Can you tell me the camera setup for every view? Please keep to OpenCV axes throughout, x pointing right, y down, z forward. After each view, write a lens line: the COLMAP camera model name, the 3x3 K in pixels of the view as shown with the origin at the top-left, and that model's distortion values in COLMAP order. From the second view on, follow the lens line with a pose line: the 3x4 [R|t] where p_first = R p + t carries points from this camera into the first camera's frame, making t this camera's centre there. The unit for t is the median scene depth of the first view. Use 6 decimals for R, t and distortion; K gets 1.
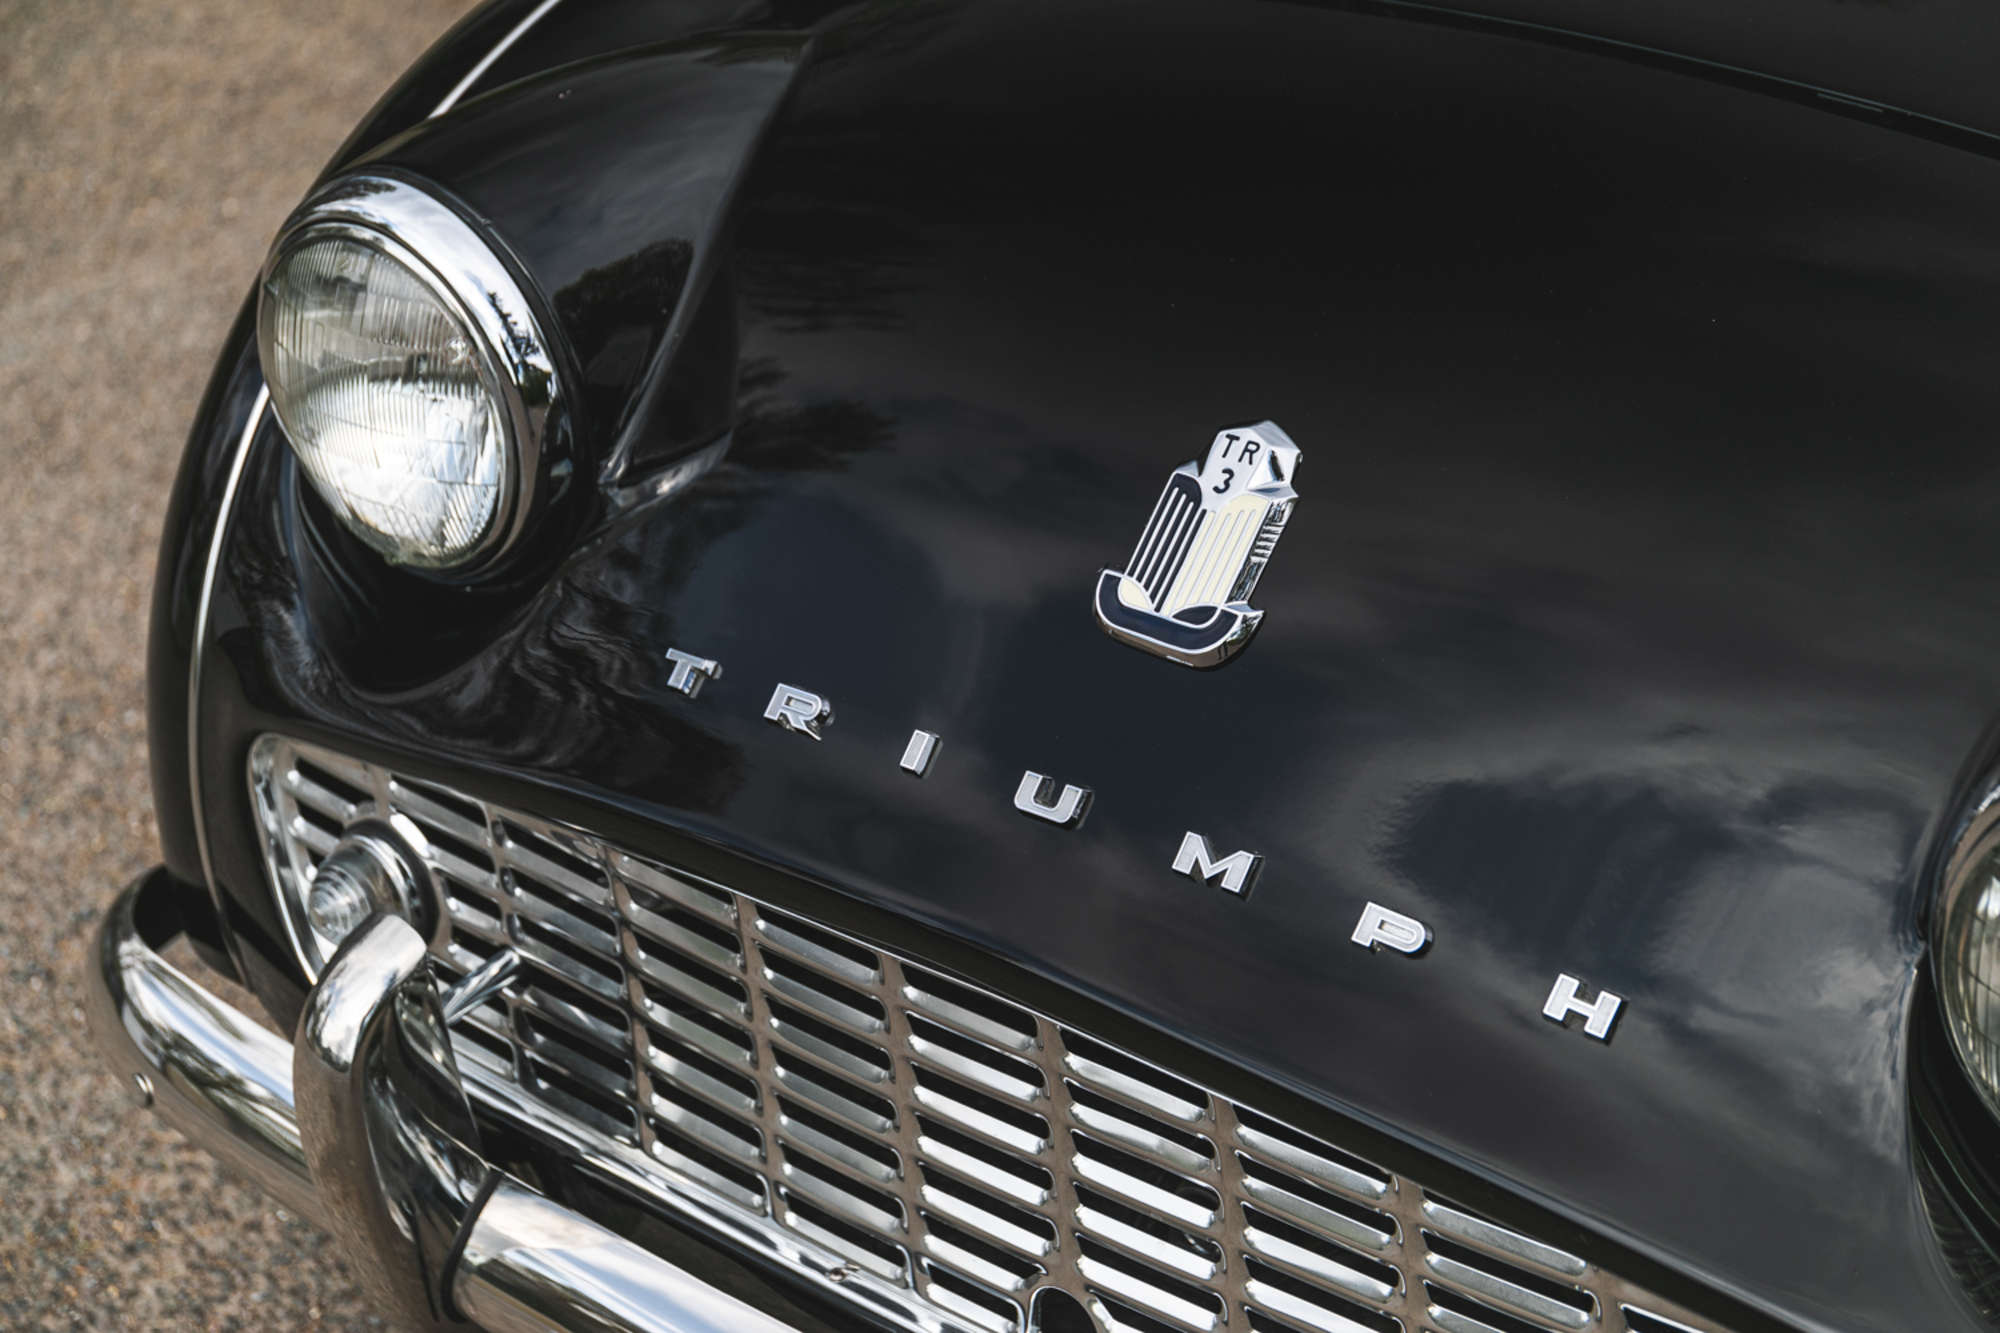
lens RADIAL K [[3842.2, 0, 1010.8], [0, 3842.2, 673.4], [0, 0, 1]] dist [-0.086845, 0.000000]
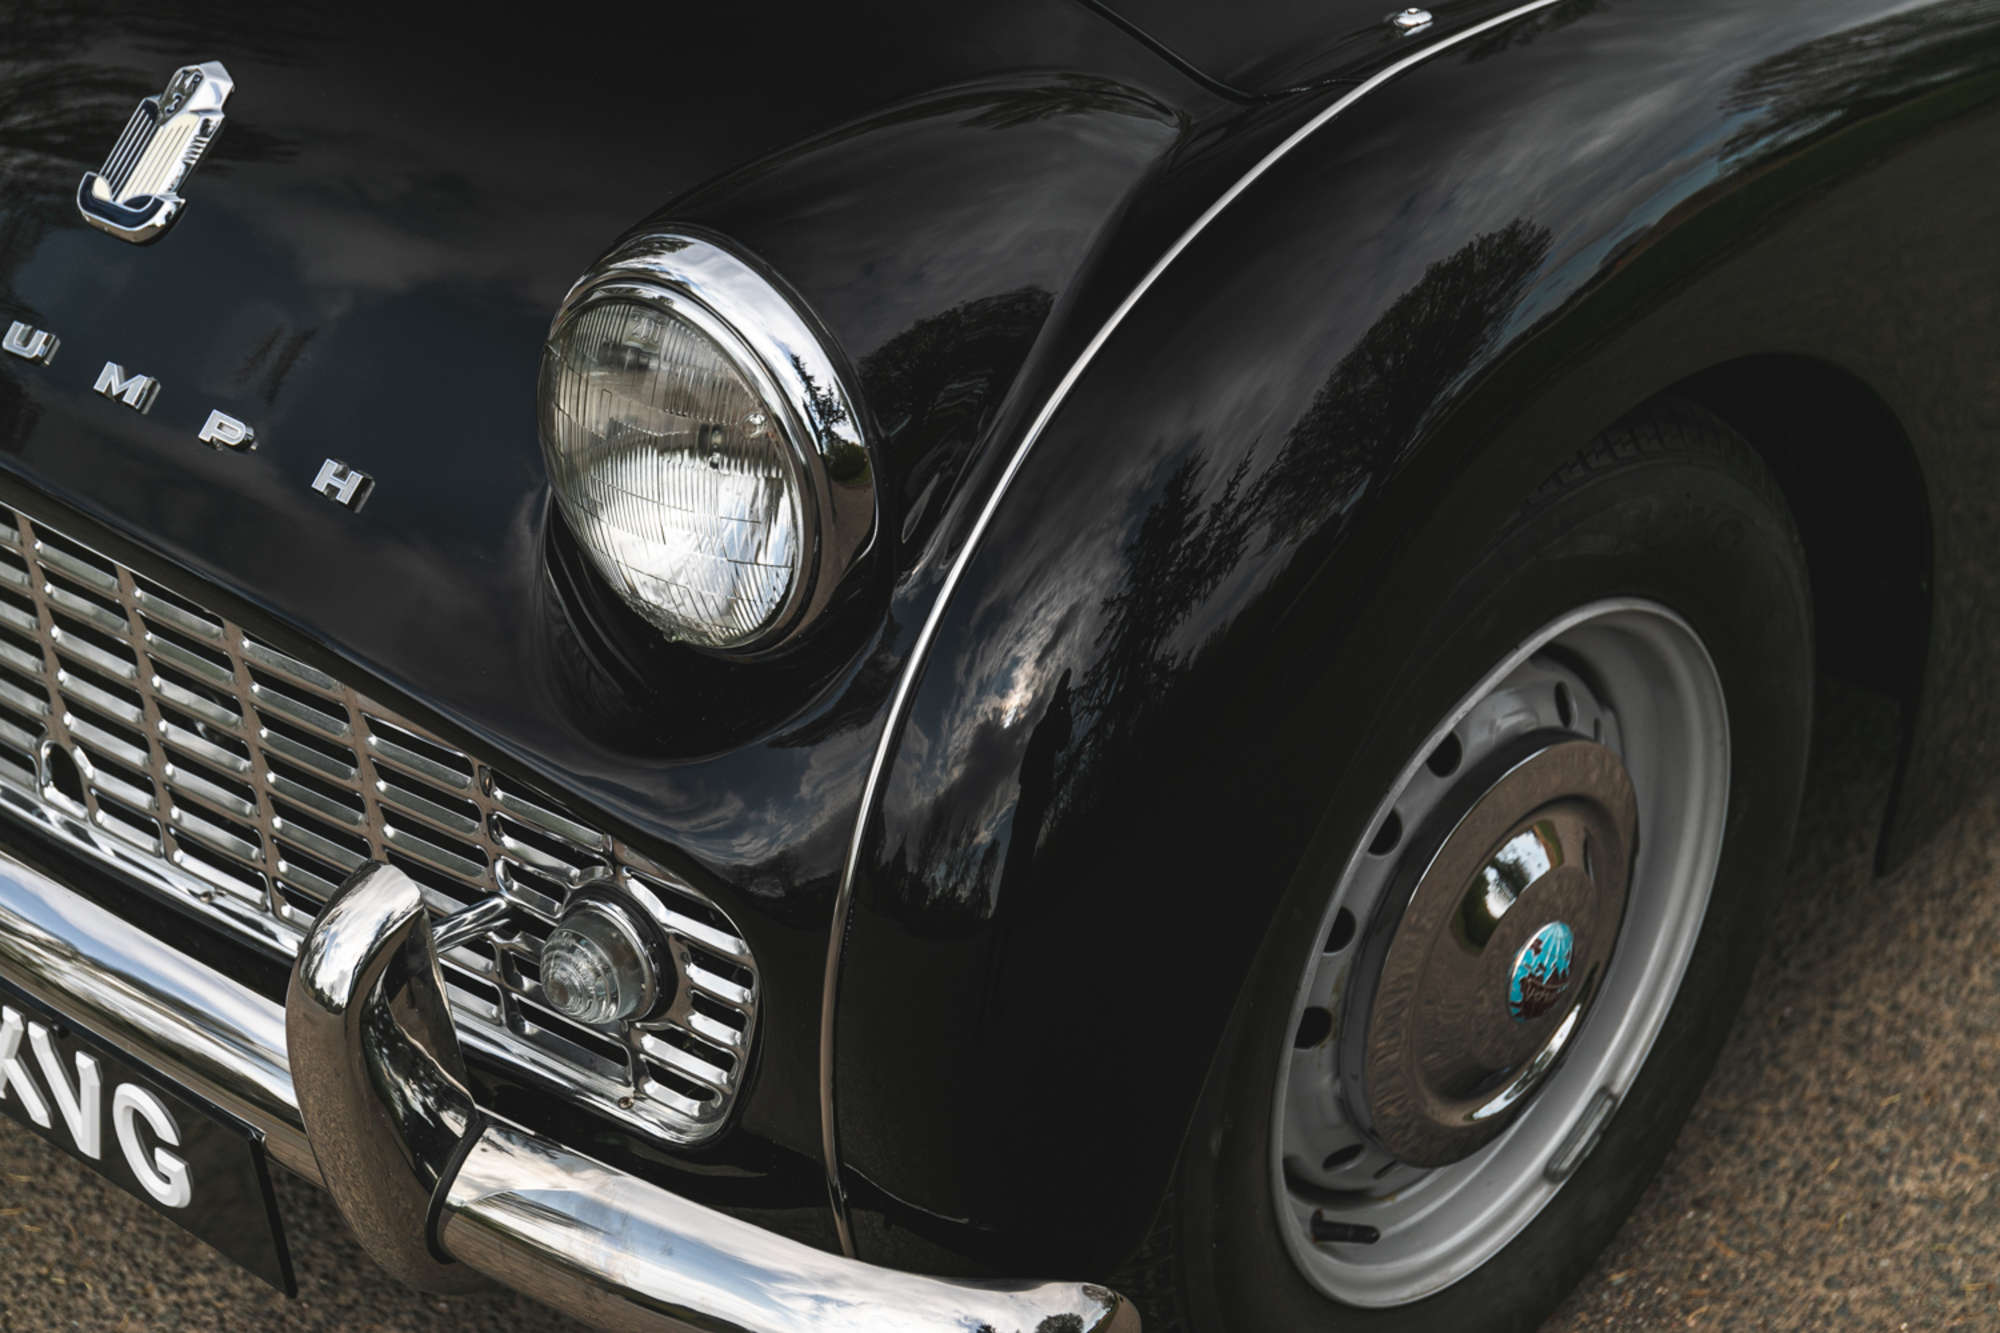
lens RADIAL K [[3842.2, 0, 997.6], [0, 3842.2, 661.1], [0, 0, 1]] dist [-0.086845, 0.000000]
pose [[0.998788, 0.047199, -0.013988, 0.252723], [-0.047214, 0.998885, -0.000729, 0.088155], [0.013938, 0.001389, 0.999902, -0.201245]]
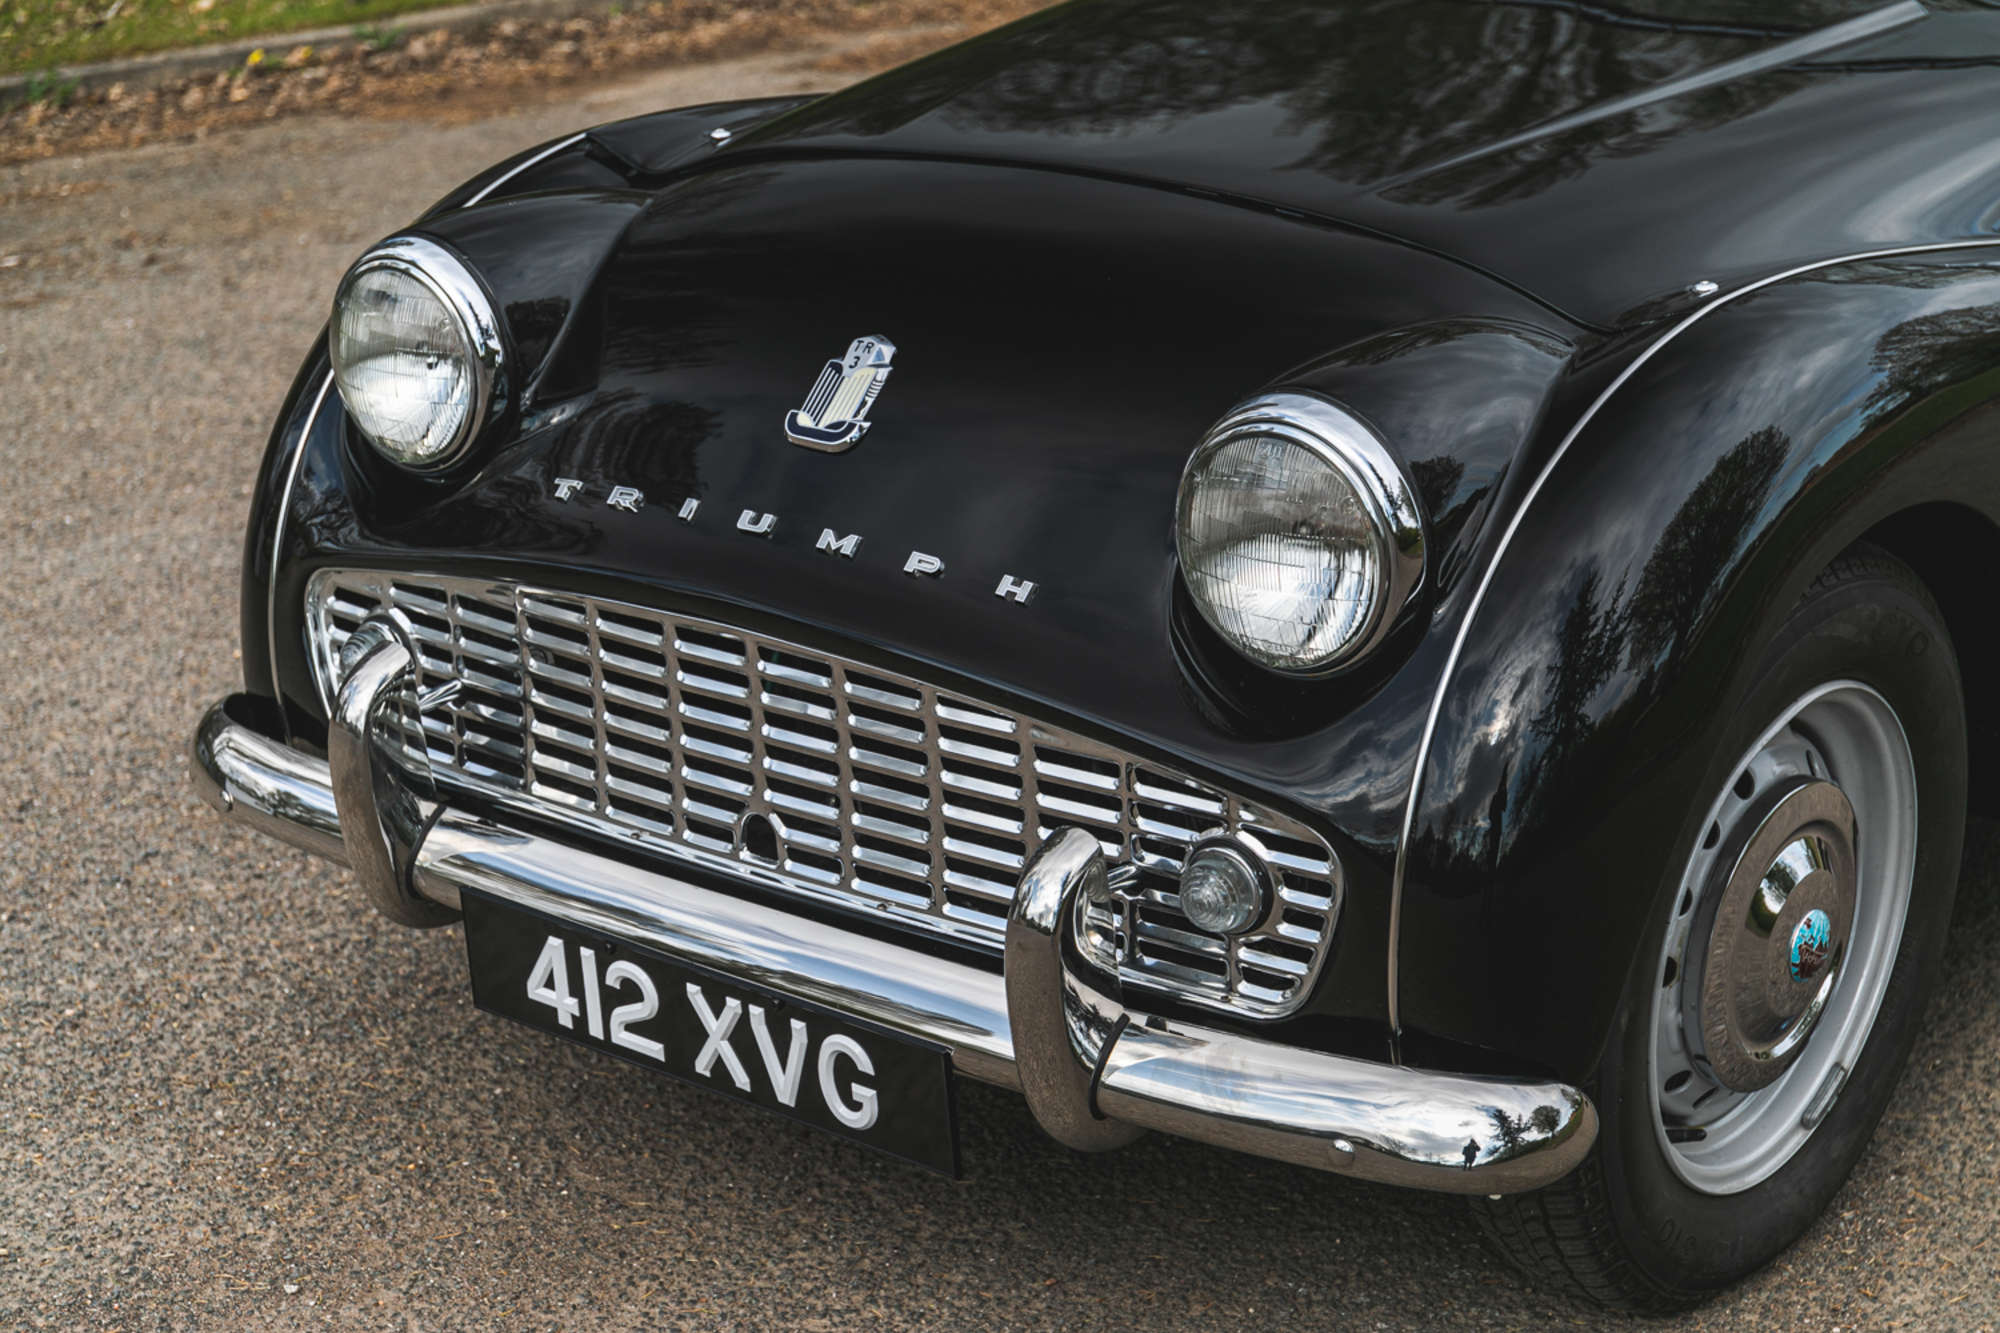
lens RADIAL K [[3842.2, 0, 1004.6], [0, 3842.2, 650.7], [0, 0, 1]] dist [-0.086845, 0.000000]
pose [[0.999341, 0.029899, 0.020575, 0.066405], [-0.025907, 0.984657, -0.172565, 0.290265], [-0.025418, 0.171918, 0.984783, -0.588352]]
